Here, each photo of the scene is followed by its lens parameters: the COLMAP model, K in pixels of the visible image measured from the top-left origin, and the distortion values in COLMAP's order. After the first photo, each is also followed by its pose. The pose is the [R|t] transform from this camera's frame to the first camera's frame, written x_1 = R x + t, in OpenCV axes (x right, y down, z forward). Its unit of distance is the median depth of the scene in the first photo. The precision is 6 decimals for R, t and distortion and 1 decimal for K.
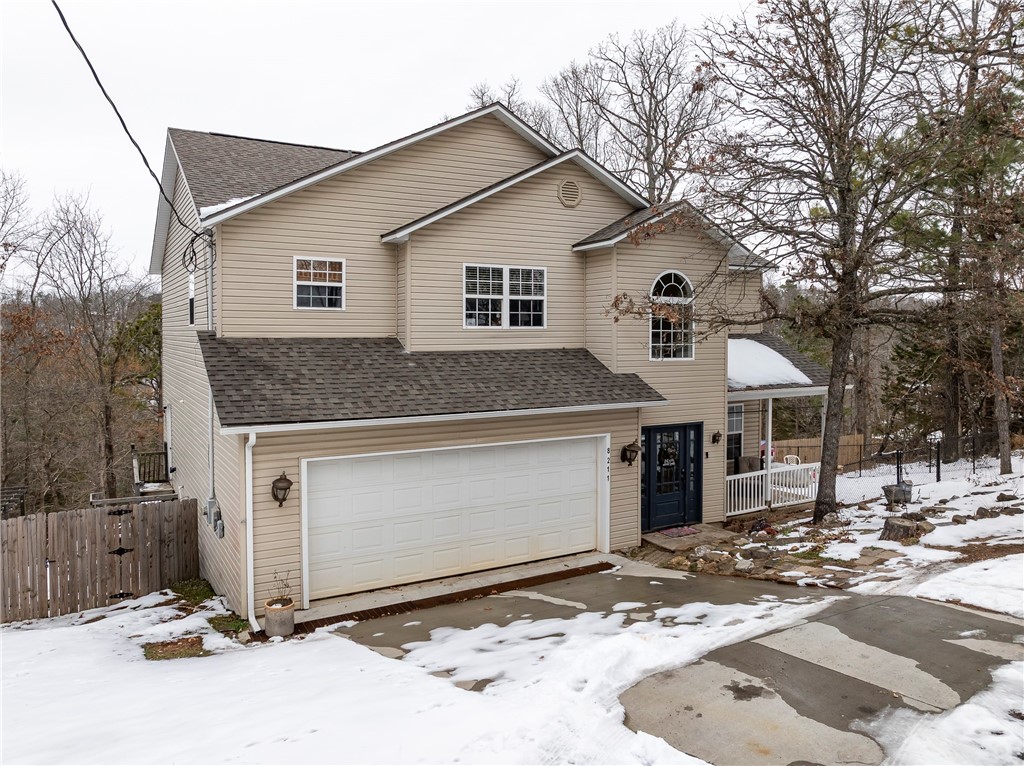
lens RADIAL K [[737.3, 0, 506.5], [0, 737.3, 381.8], [0, 0, 1]] dist [-0.032956, 0.011725]
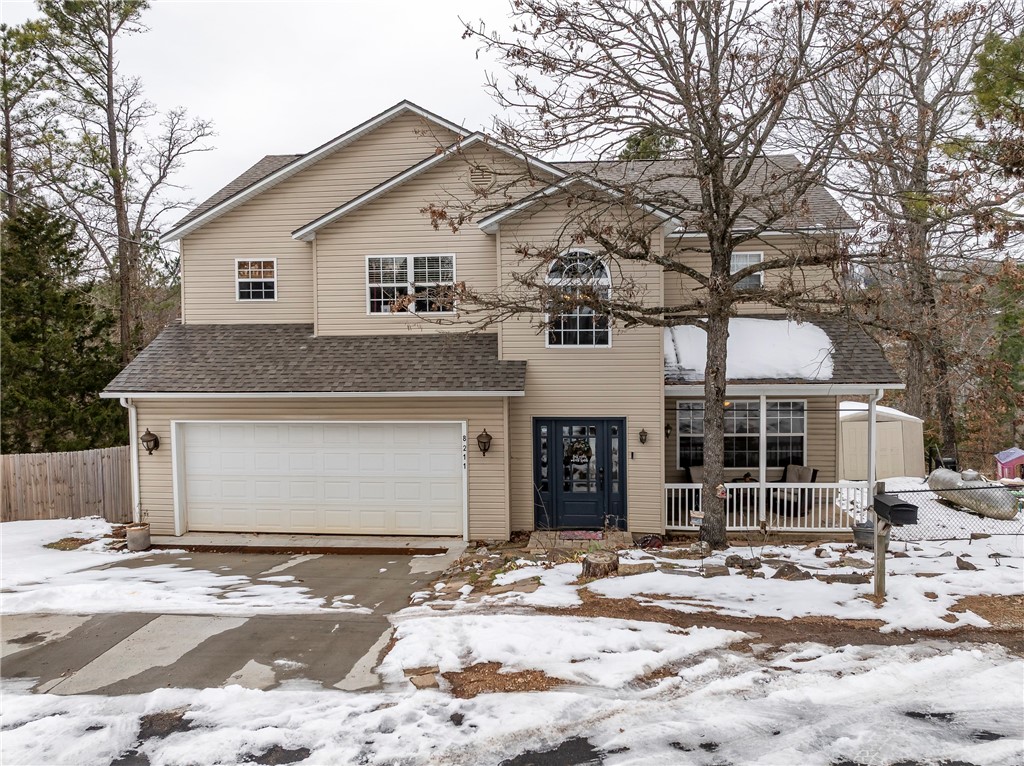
lens RADIAL K [[737.3, 0, 547.7], [0, 737.3, 377.8], [0, 0, 1]] dist [-0.032956, 0.011725]
pose [[0.826044, 0.043996, -0.561886, 0.793815], [-0.026693, 0.998884, 0.038972, -0.029642], [0.562973, -0.017194, 0.826296, 0.249491]]
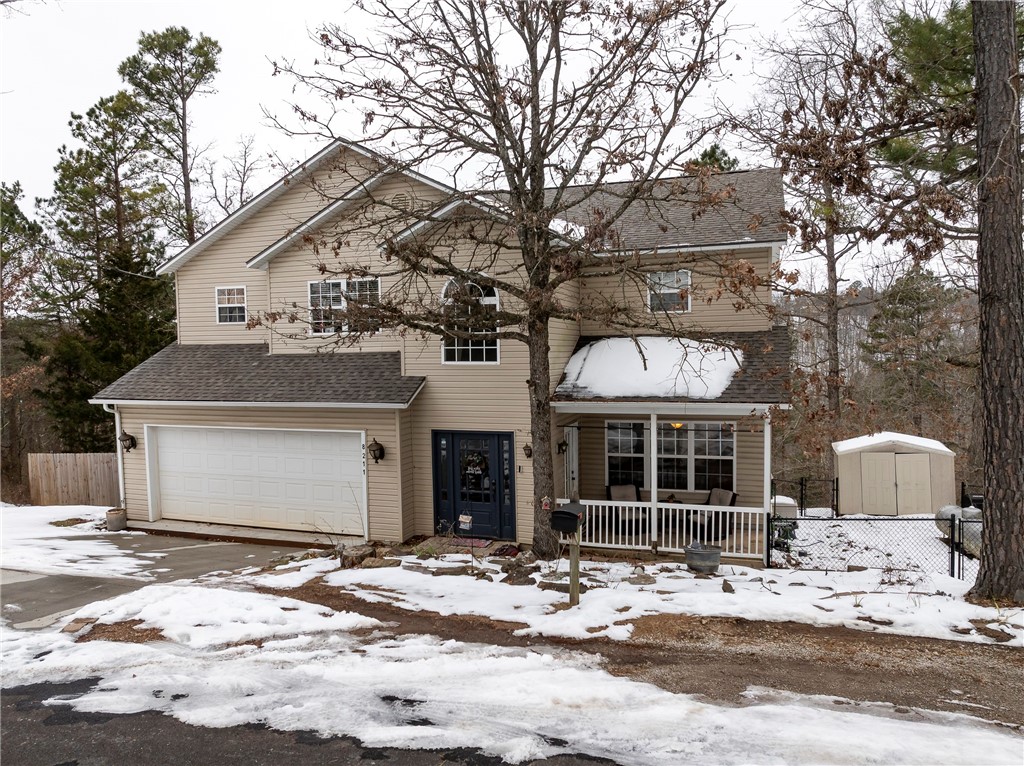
lens RADIAL K [[737.3, 0, 552.0], [0, 737.3, 400.6], [0, 0, 1]] dist [-0.032956, 0.011725]
pose [[0.668220, 0.048862, -0.742357, 1.127307], [-0.035370, 0.998799, 0.033903, -0.019738], [0.743122, 0.003602, 0.669146, 0.493832]]
